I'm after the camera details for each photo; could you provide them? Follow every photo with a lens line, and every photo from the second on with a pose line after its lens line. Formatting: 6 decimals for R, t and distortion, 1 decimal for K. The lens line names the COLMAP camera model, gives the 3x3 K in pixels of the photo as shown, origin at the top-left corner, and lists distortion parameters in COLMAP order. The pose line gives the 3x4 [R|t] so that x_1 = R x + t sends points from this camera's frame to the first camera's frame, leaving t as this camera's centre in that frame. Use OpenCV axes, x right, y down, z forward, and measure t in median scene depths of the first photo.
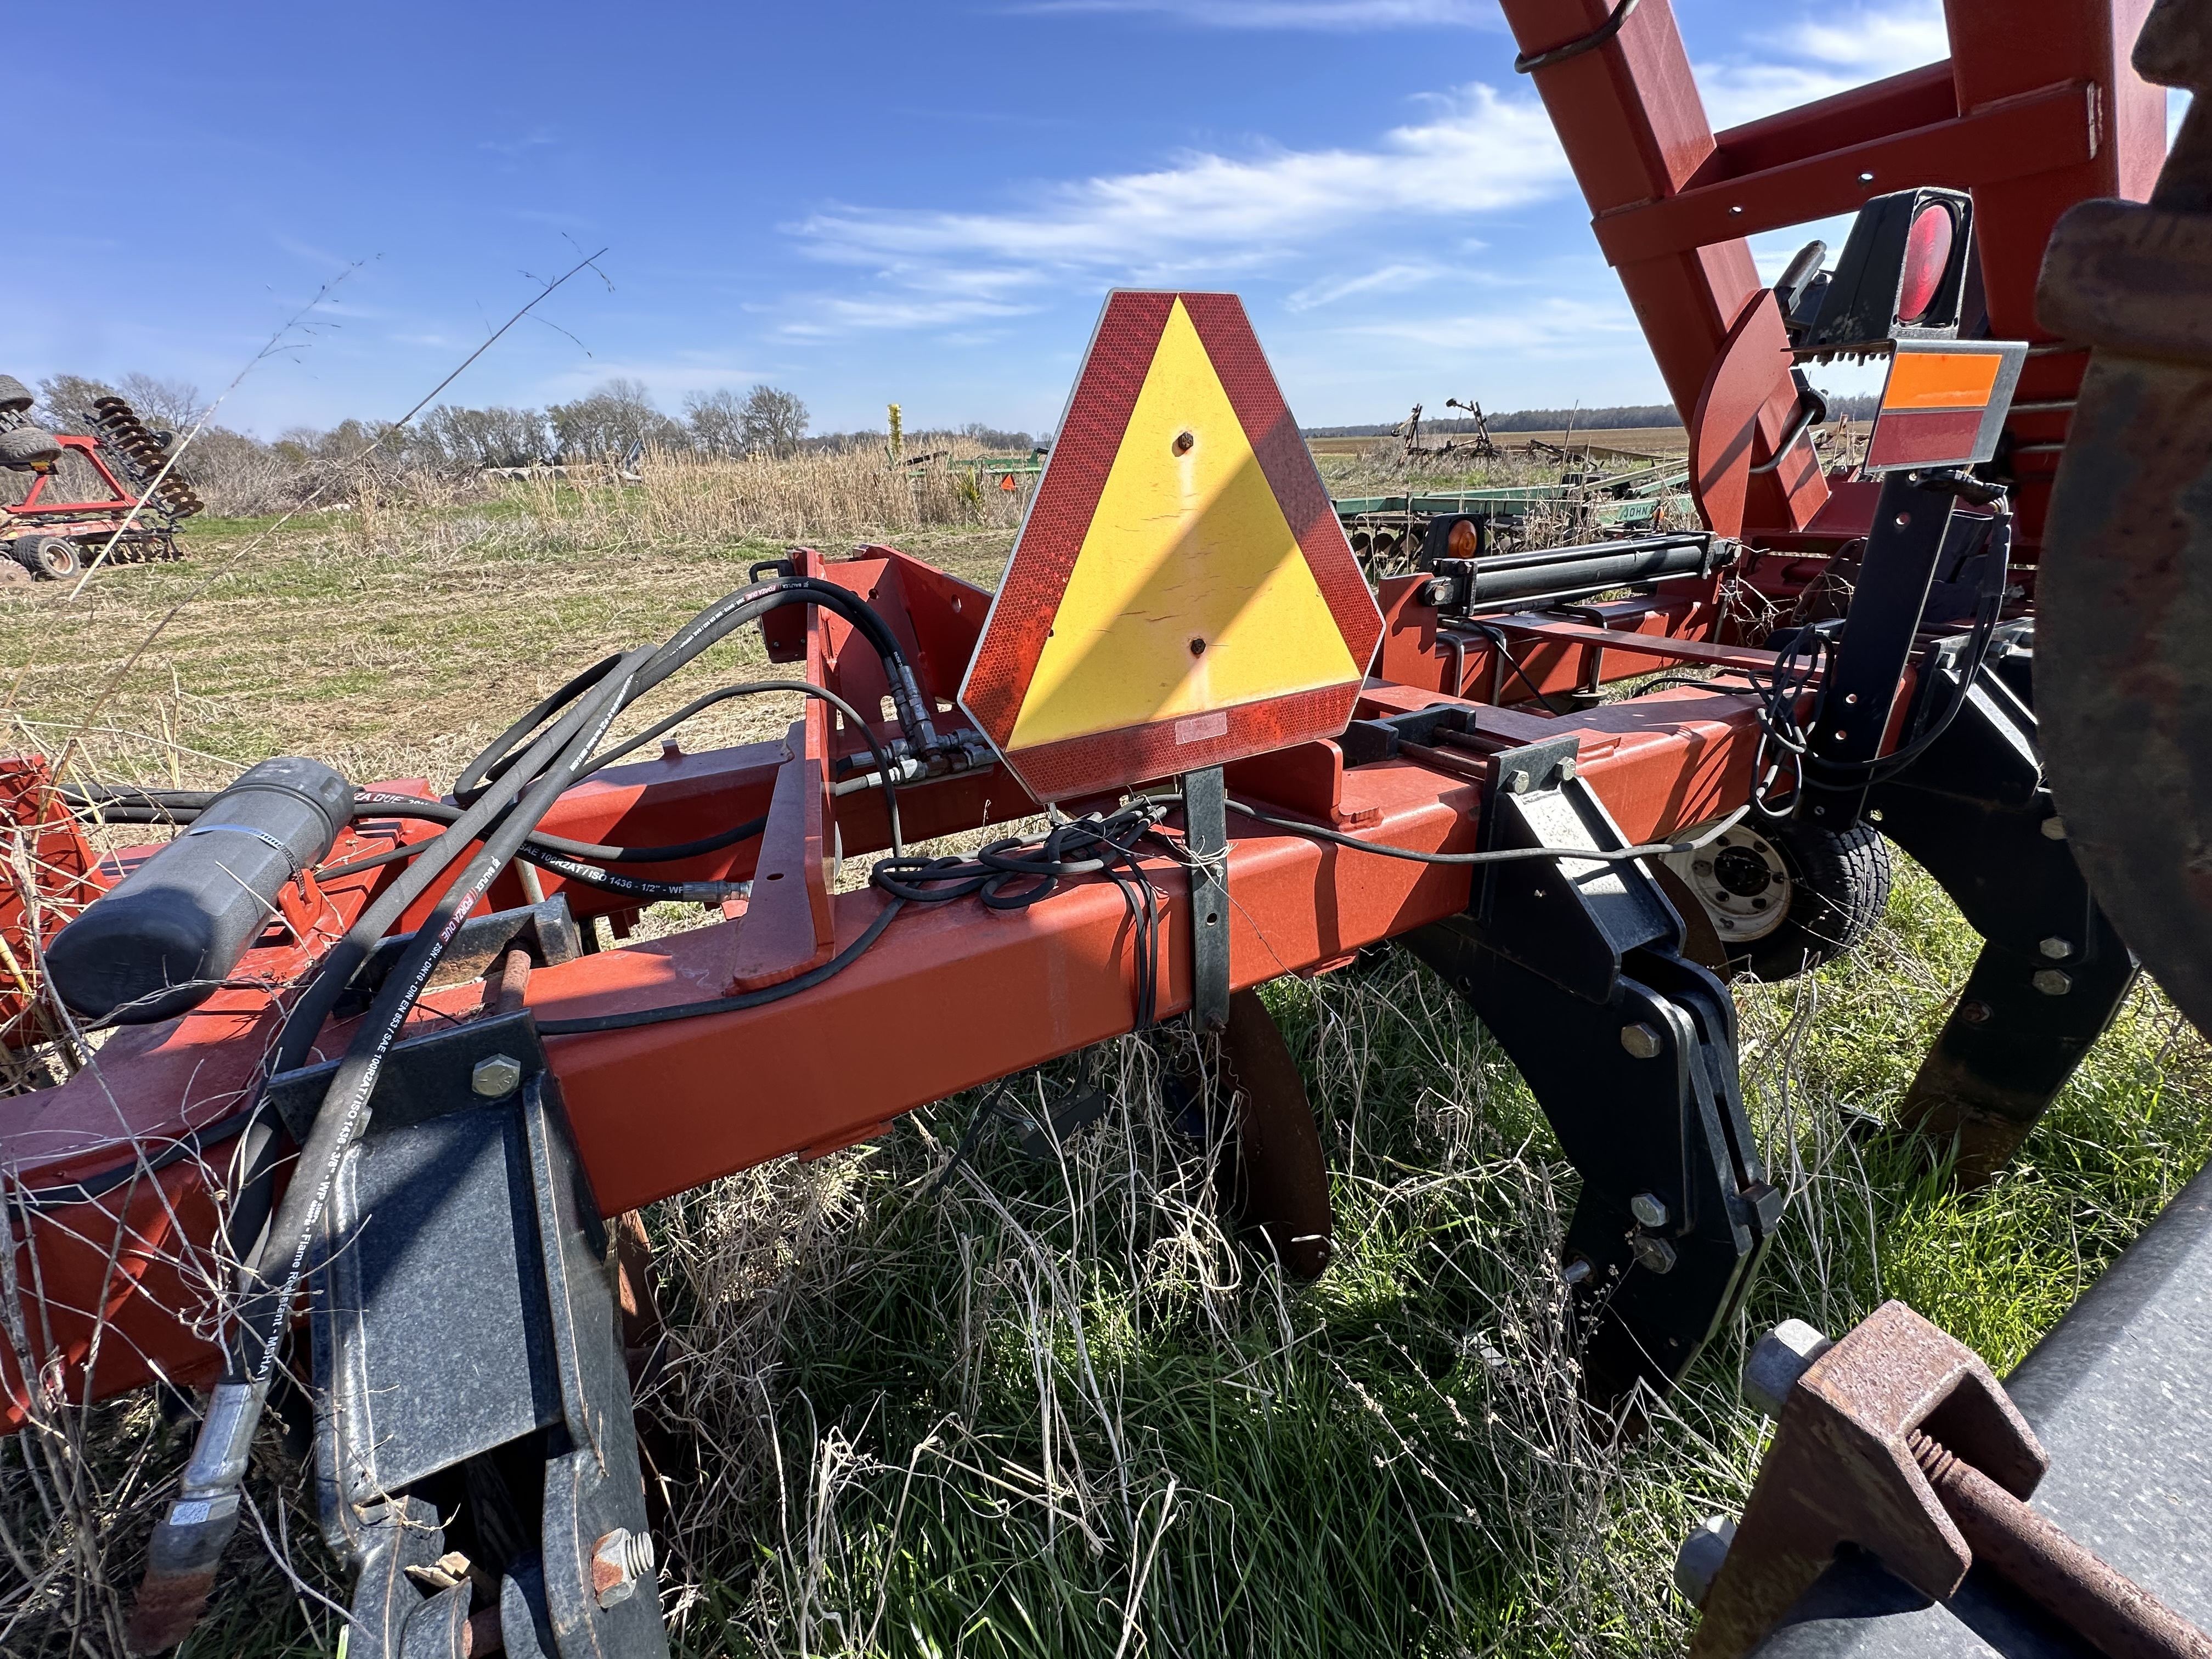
lens RADIAL K [[884.1, 0, 1107.4], [0, 884.1, 835.4], [0, 0, 1]] dist [-0.005109, 0.001179]
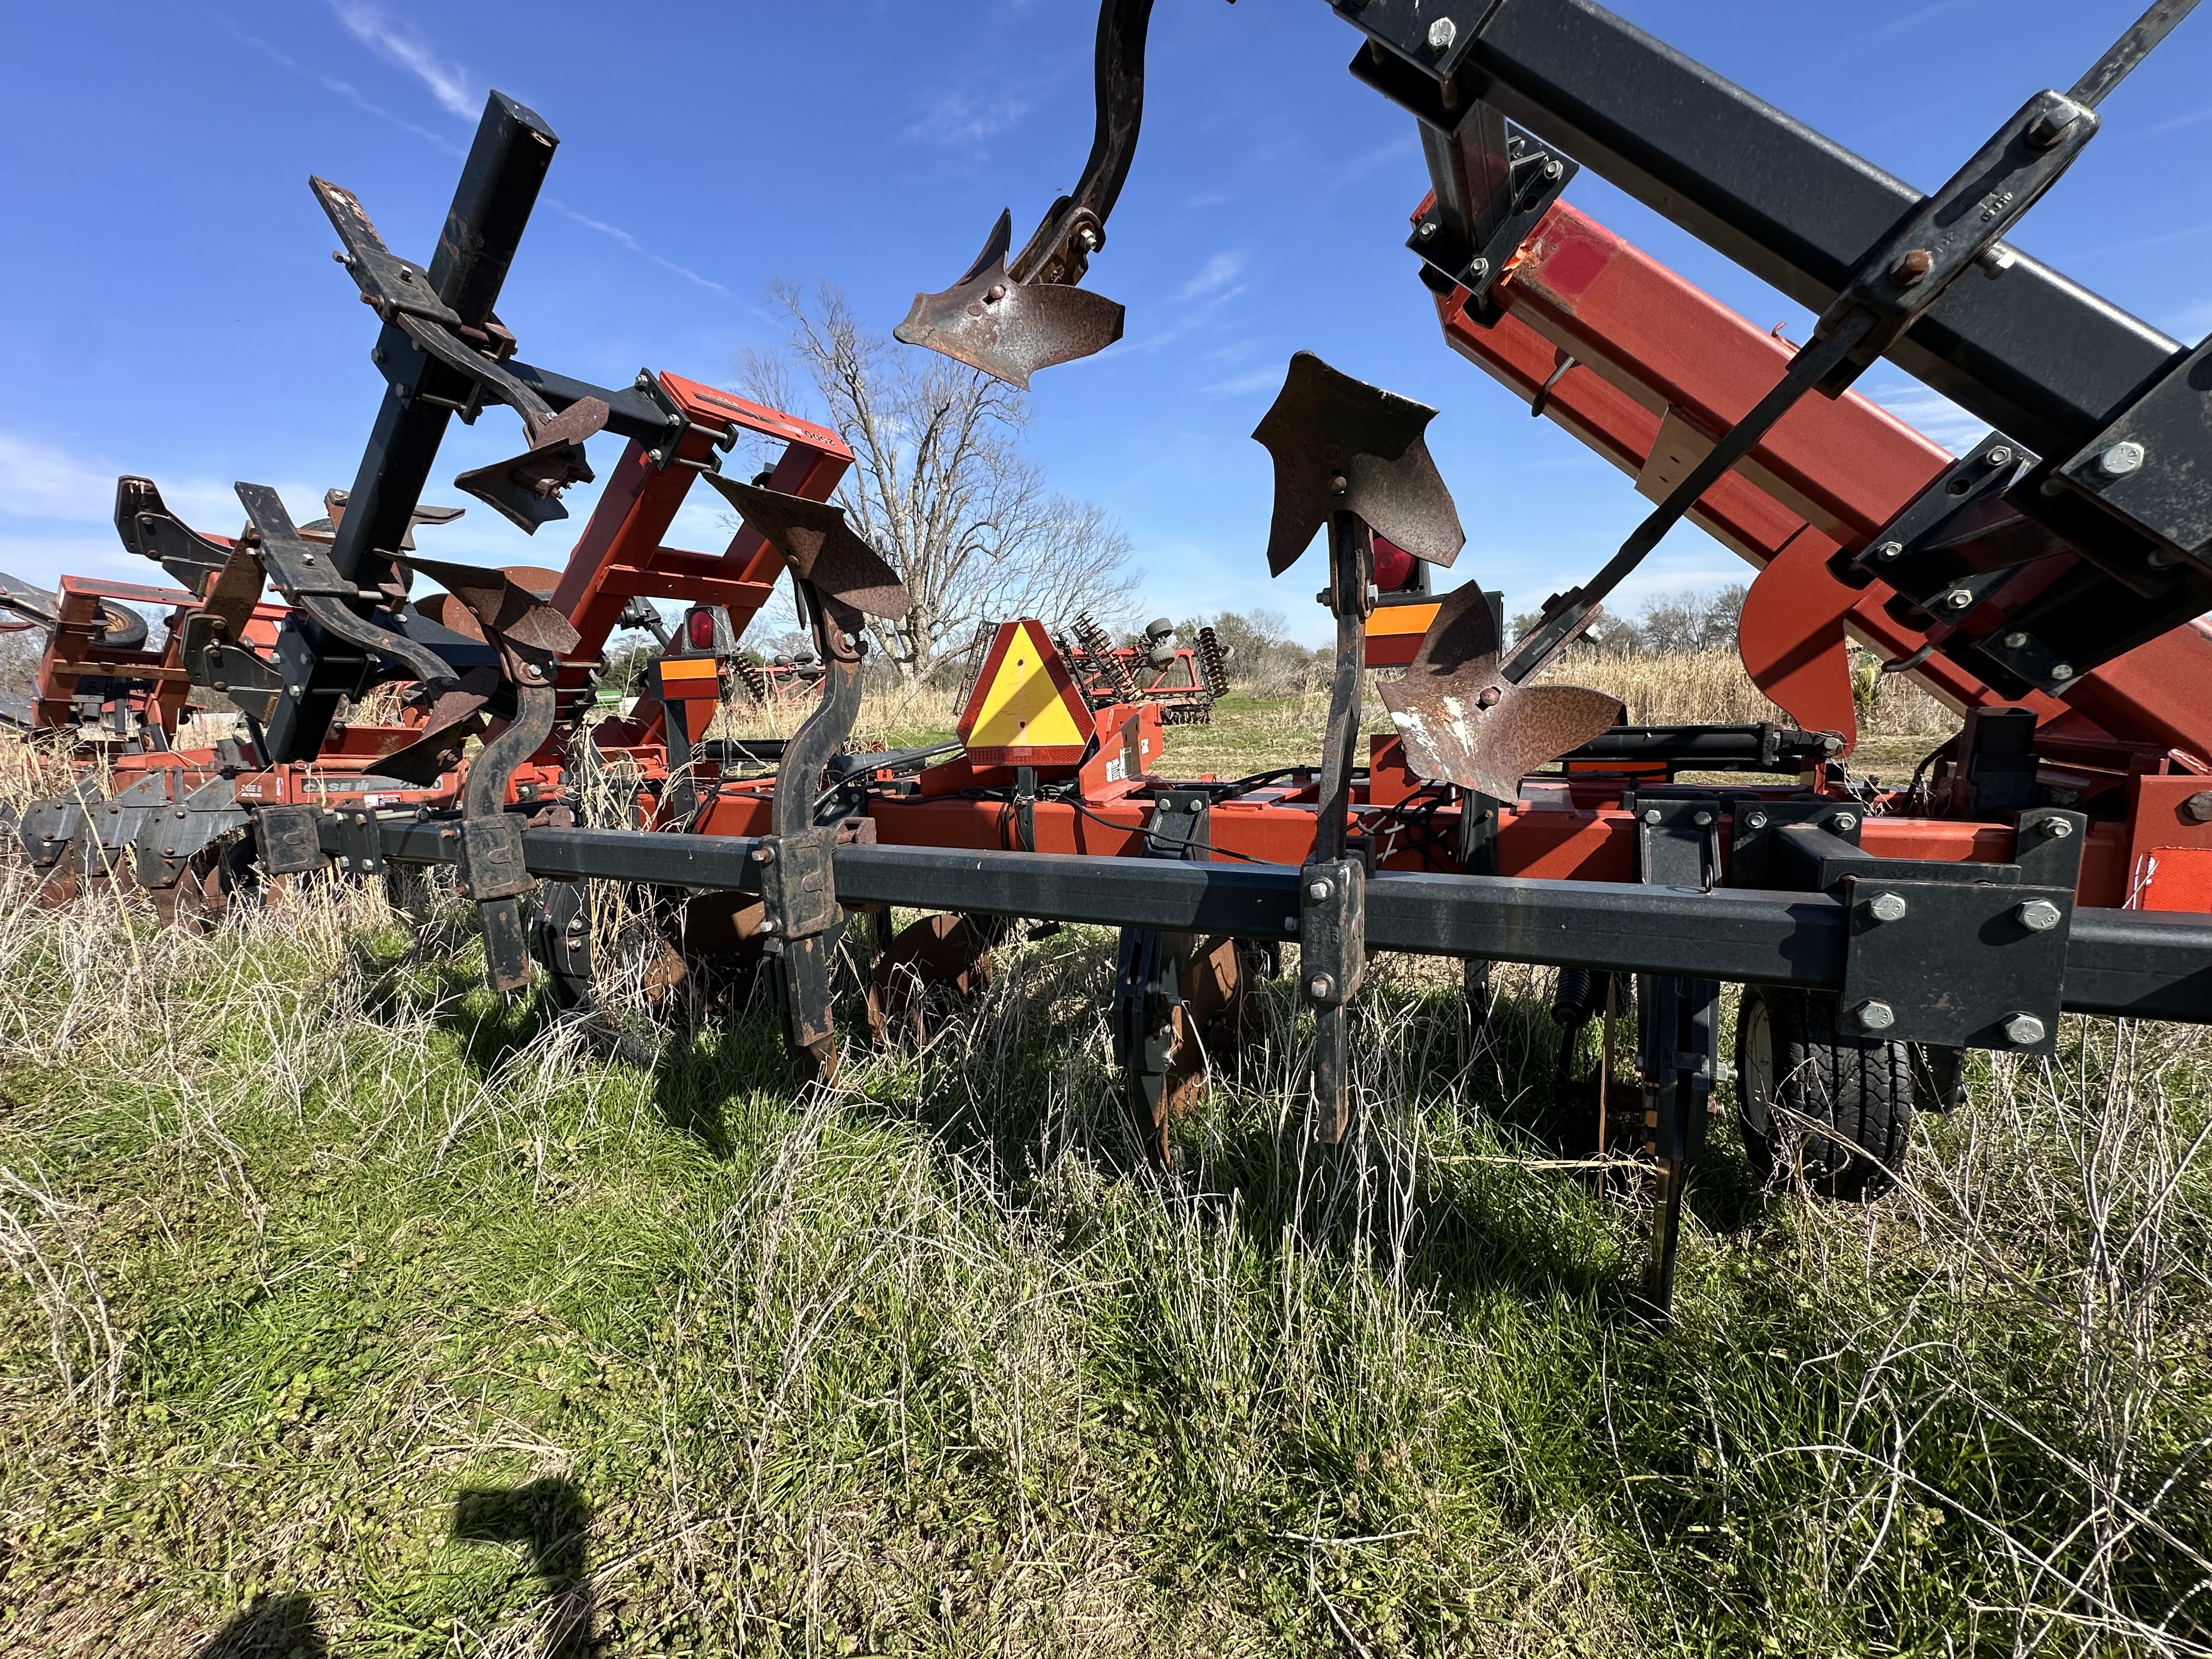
lens RADIAL K [[884.1, 0, 1107.1], [0, 884.1, 823.8], [0, 0, 1]] dist [-0.005109, 0.001179]
pose [[0.584433, 0.136920, -0.799807, 0.137191], [-0.306834, 0.949766, -0.061617, 0.010552], [0.751193, 0.281419, 0.597087, -0.025466]]
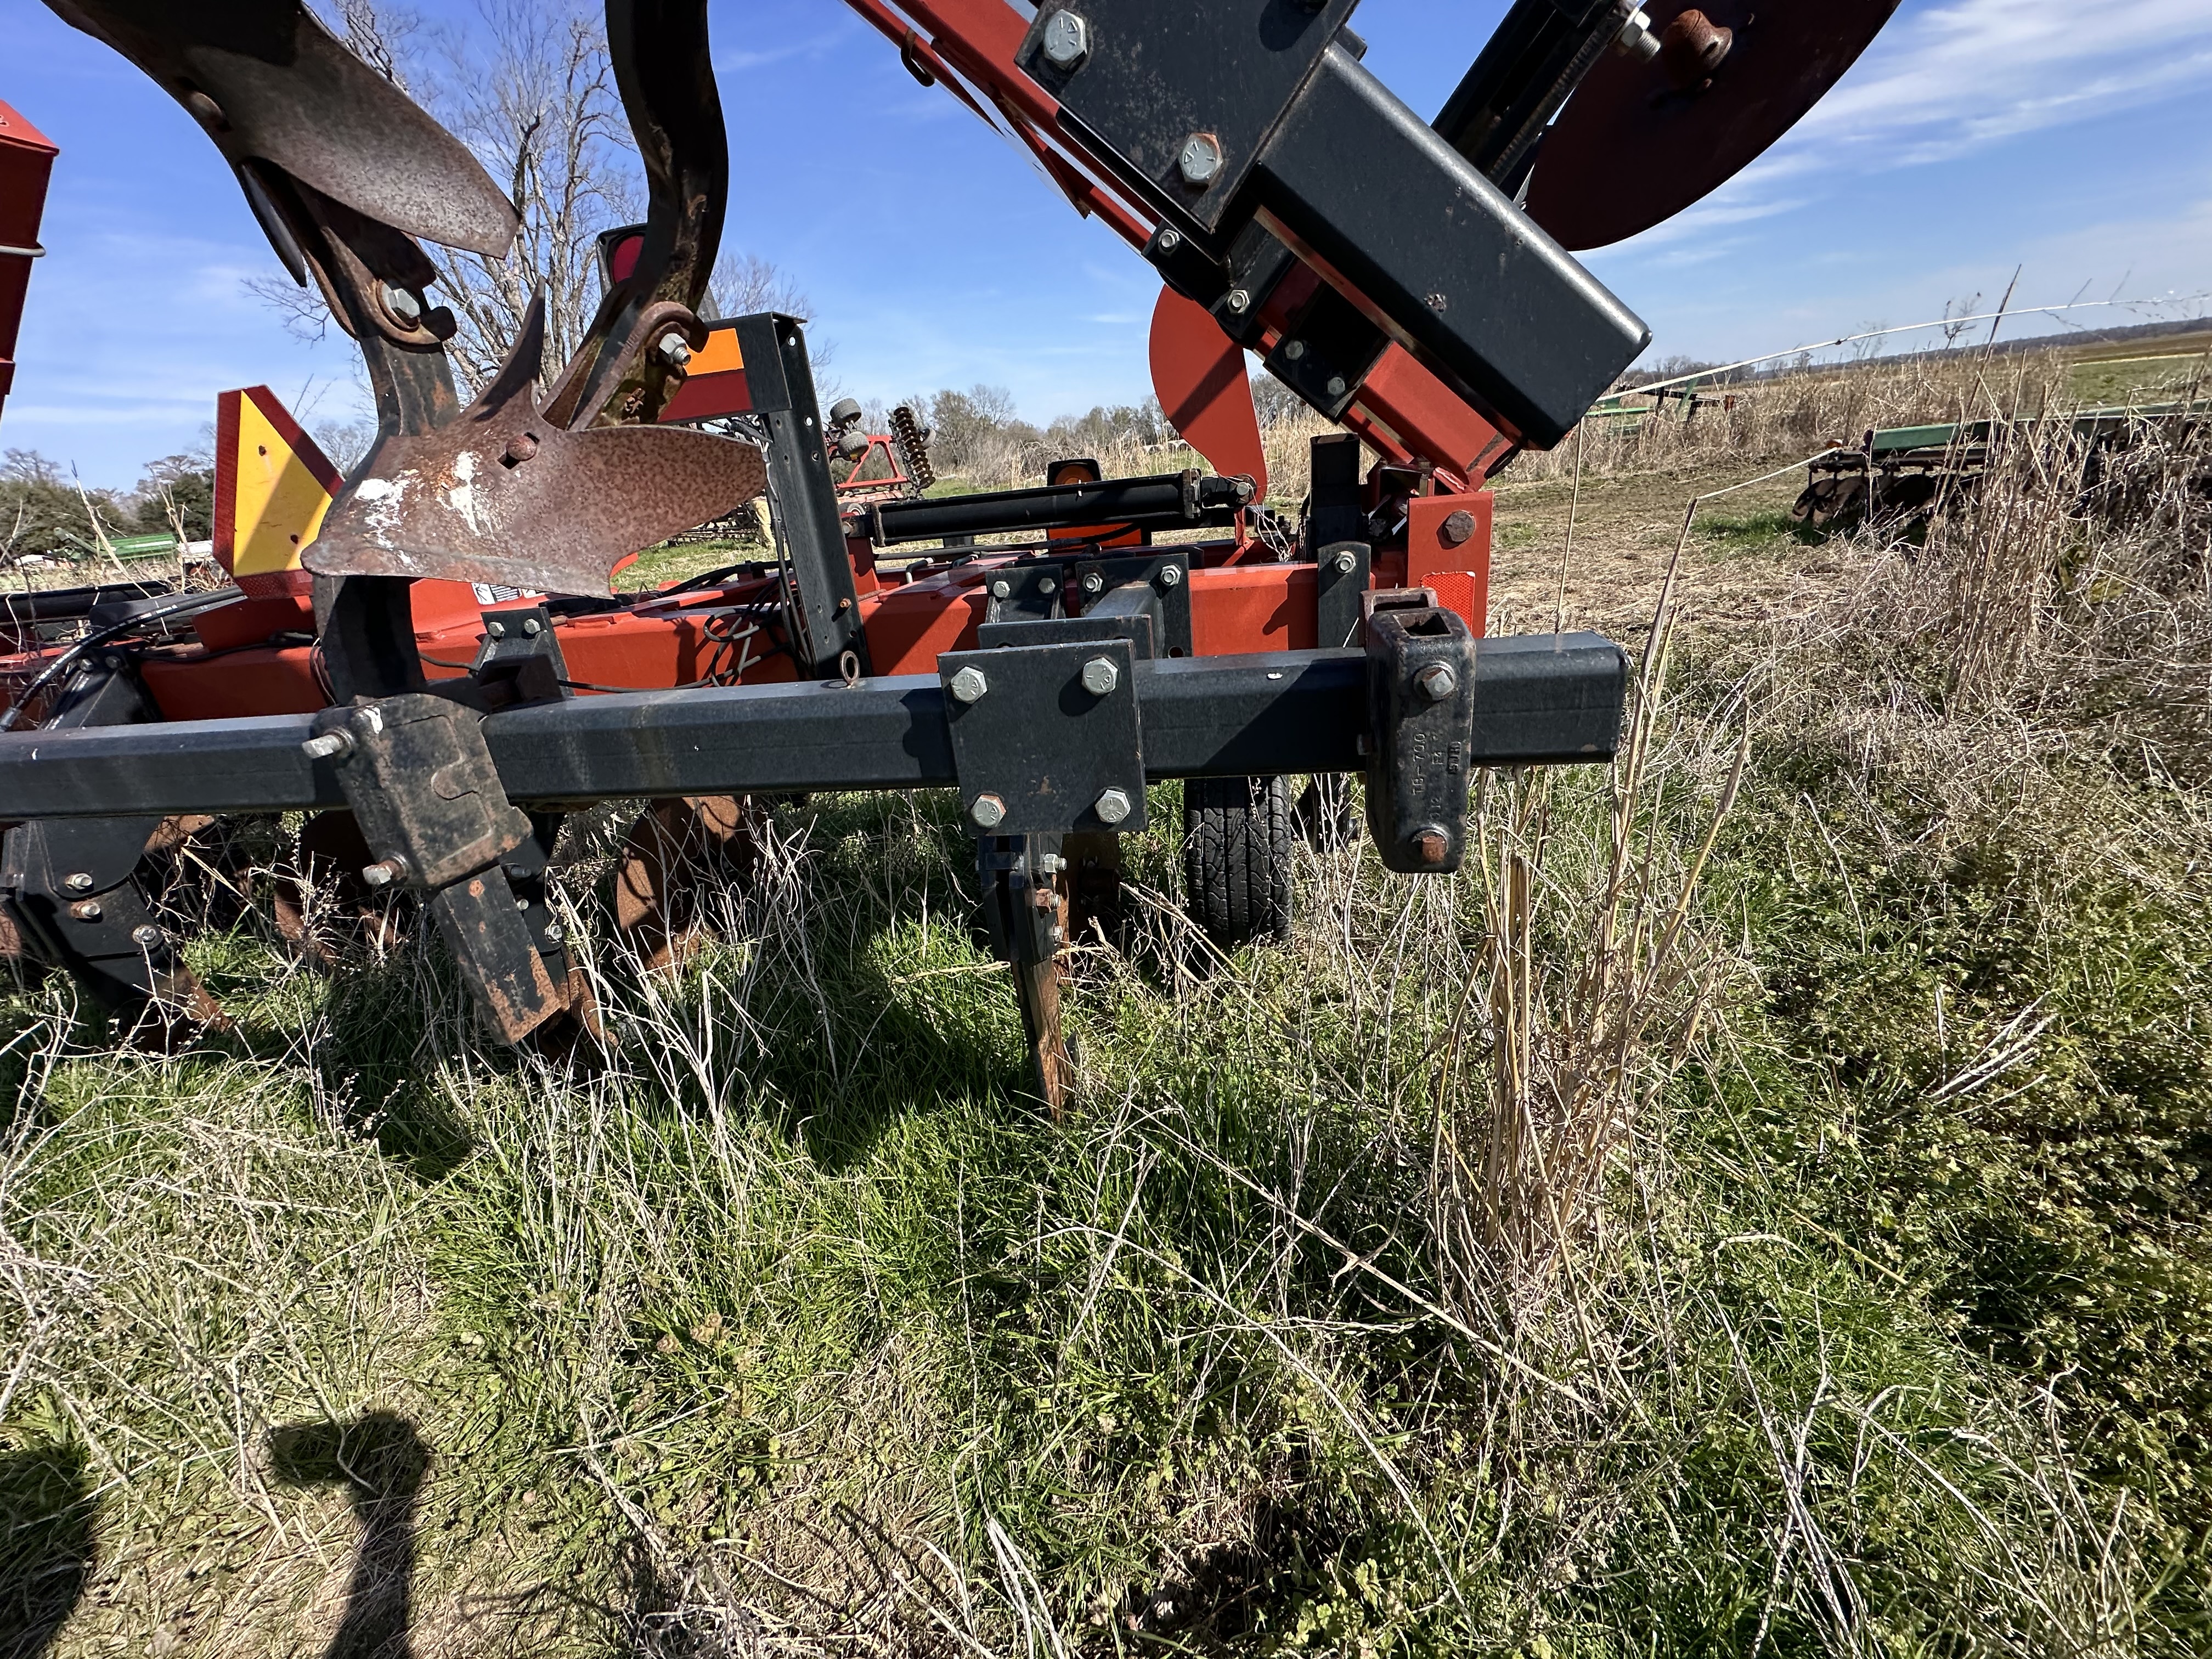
lens RADIAL K [[884.1, 0, 1110.7], [0, 884.1, 822.5], [0, 0, 1]] dist [-0.005109, 0.001179]
pose [[0.791086, 0.195771, -0.579531, 0.159971], [-0.178507, 0.980049, 0.087399, -0.003498], [0.585079, 0.034310, 0.810250, 0.020528]]
